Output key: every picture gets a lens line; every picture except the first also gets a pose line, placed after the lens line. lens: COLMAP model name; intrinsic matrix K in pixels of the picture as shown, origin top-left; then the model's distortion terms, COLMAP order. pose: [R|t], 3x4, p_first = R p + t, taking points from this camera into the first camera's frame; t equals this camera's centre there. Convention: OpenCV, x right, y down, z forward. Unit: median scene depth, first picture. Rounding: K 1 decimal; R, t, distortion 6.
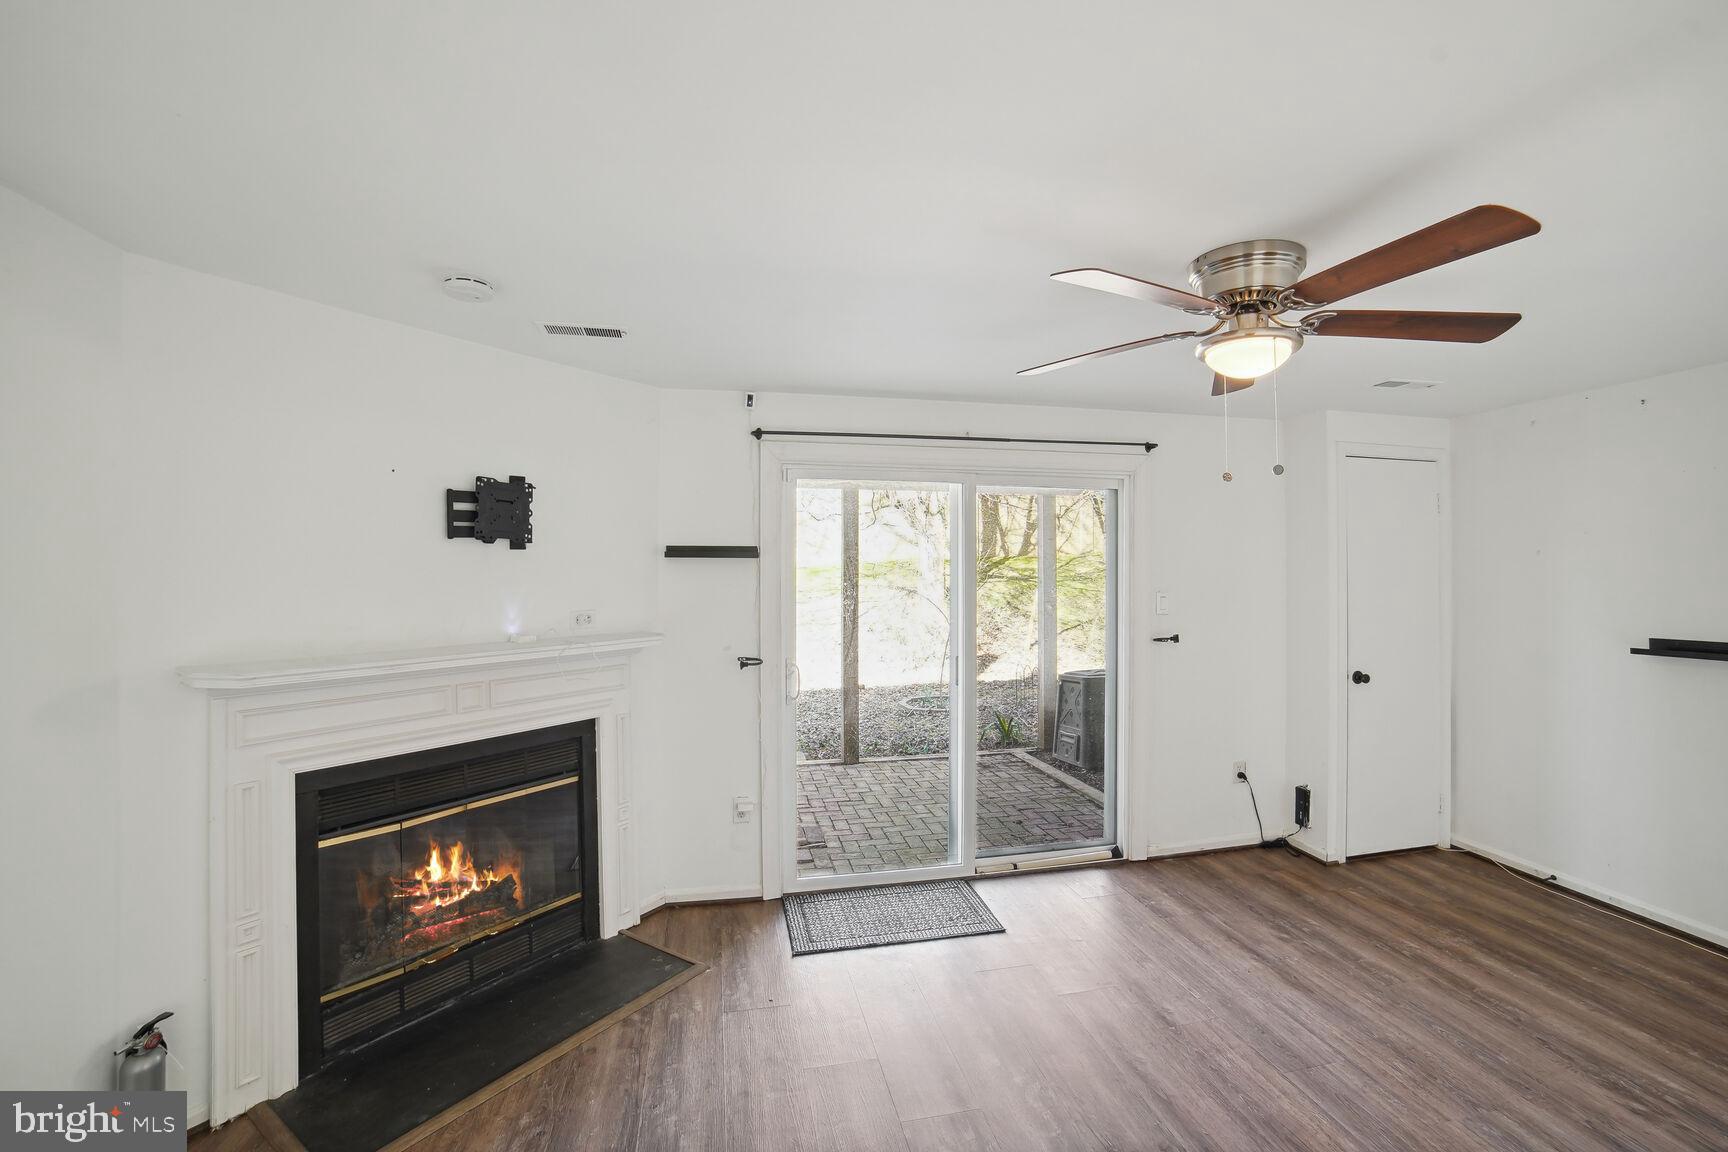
lens RADIAL K [[729.1, 0, 869.0], [0, 729.1, 576.9], [0, 0, 1]] dist [-0.051146, 0.000294]
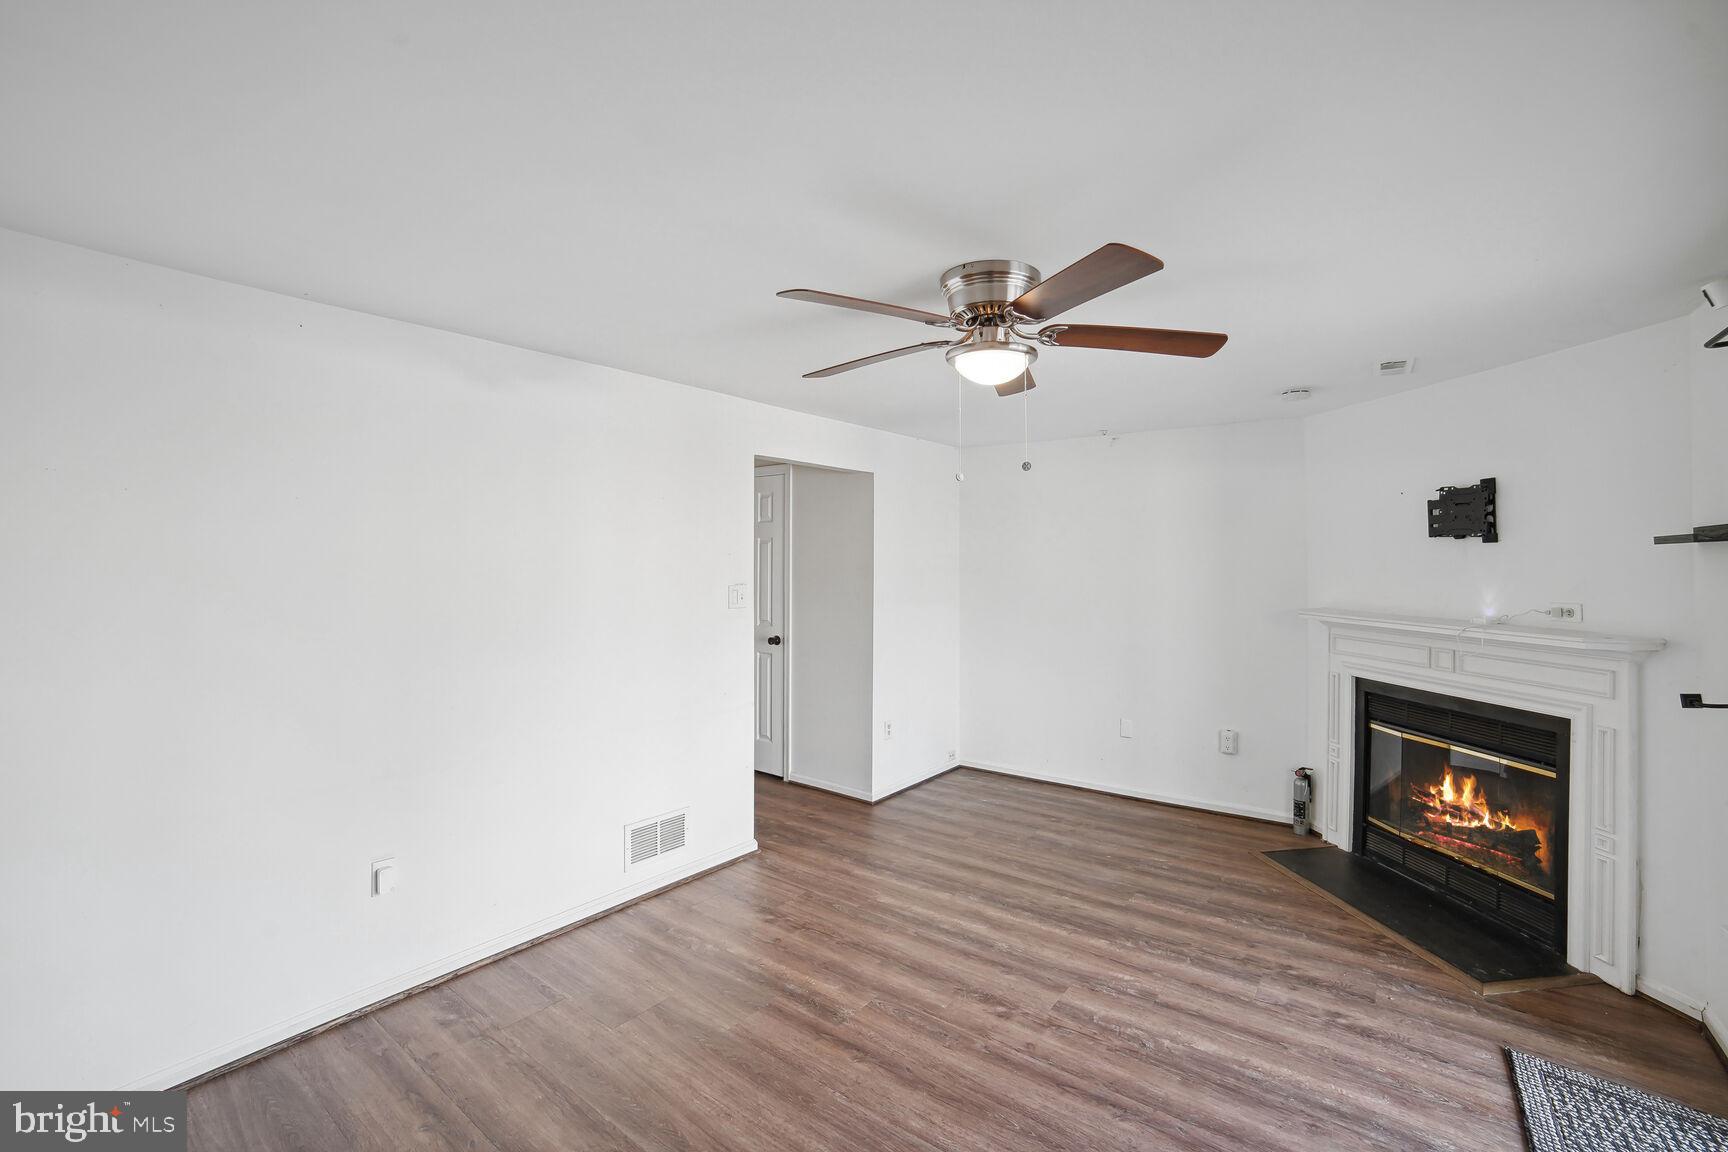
lens RADIAL K [[729.1, 0, 866.2], [0, 729.1, 563.3], [0, 0, 1]] dist [-0.051146, 0.000294]
pose [[-0.759222, 0.003951, -0.650820, 1.034084], [-0.001059, 0.999973, 0.007306, -0.012854], [0.650831, 0.006236, -0.759197, 1.260535]]
